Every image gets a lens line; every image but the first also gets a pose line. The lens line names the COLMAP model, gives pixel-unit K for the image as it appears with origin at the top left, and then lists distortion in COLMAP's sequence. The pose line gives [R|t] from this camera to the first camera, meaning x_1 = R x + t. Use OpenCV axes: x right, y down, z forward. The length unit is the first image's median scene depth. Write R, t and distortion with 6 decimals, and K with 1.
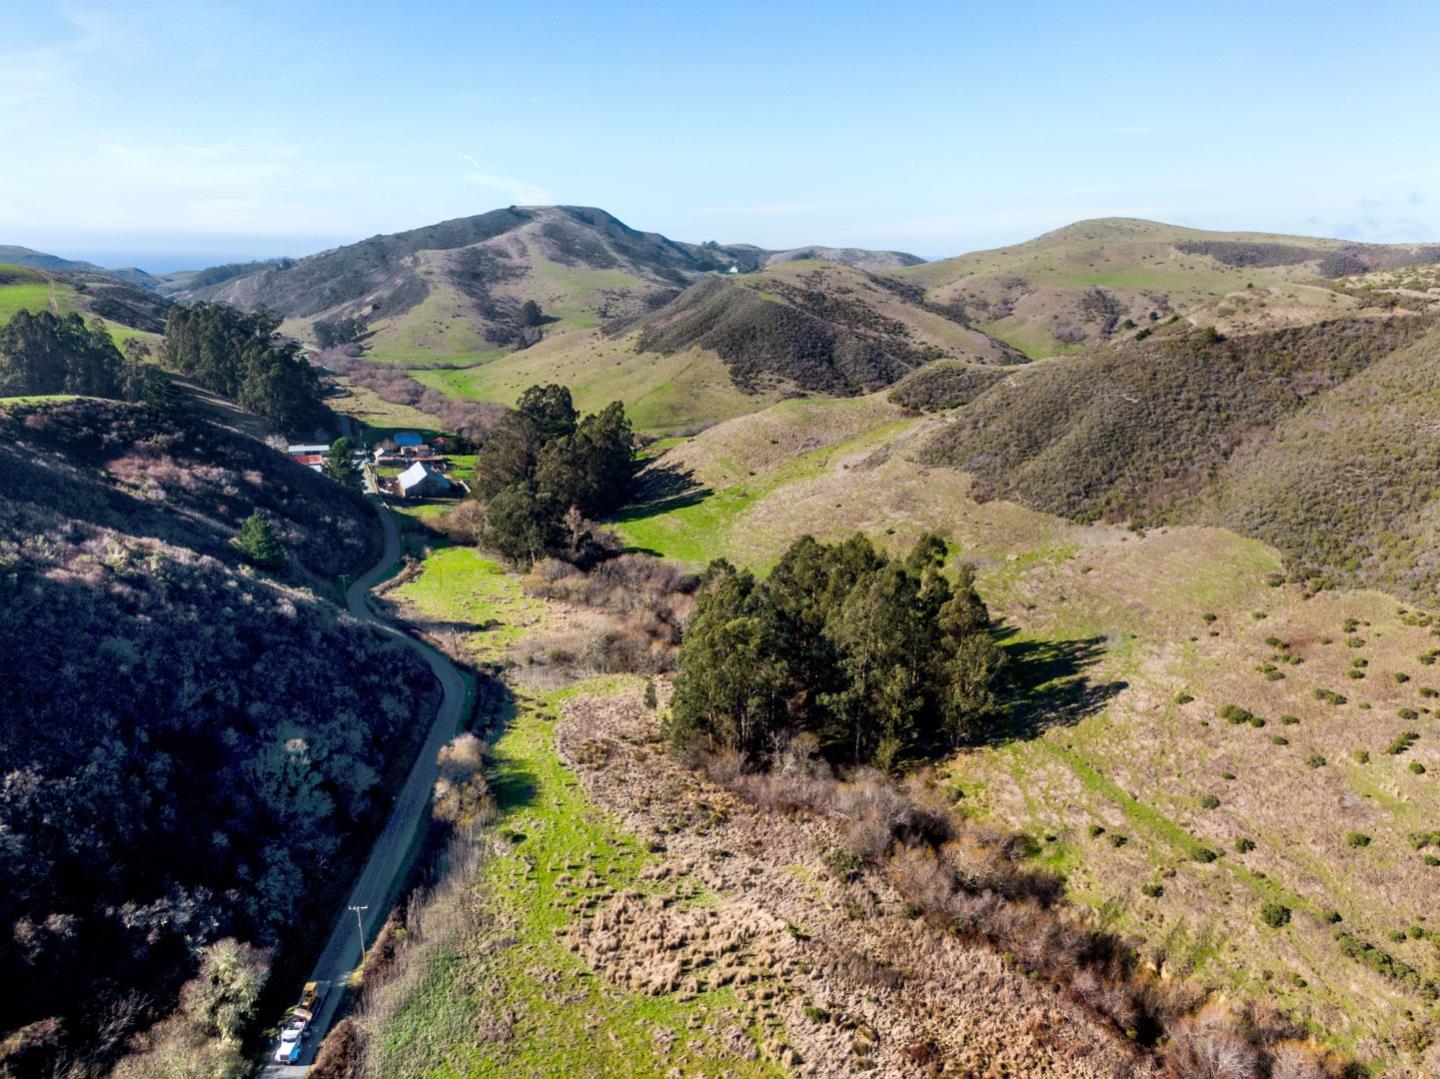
lens RADIAL K [[1064.9, 0, 720.0], [0, 1064.9, 539.5], [0, 0, 1]] dist [0.027541, -0.005618]
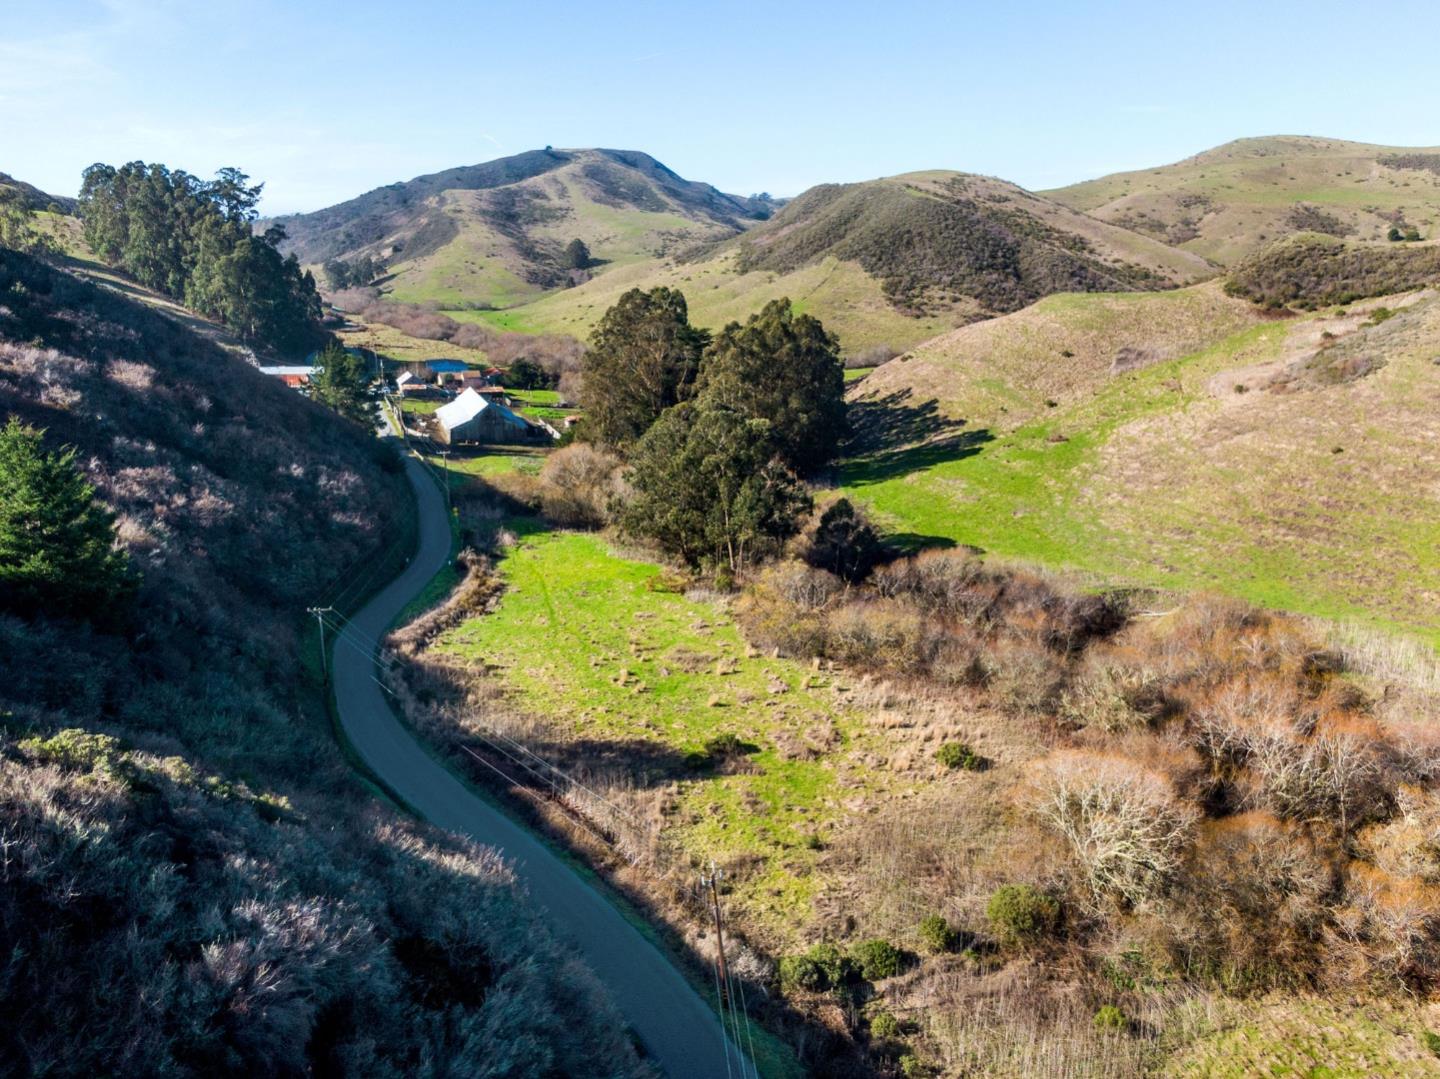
lens RADIAL K [[1058.2, 0, 720.0], [0, 1058.2, 539.5], [0, 0, 1]] dist [0.005961, -0.005514]
pose [[0.999881, 0.002961, -0.015123, -0.114331], [-0.002696, 0.999843, 0.017496, 0.001245], [0.015172, -0.017453, 0.999733, 0.350065]]
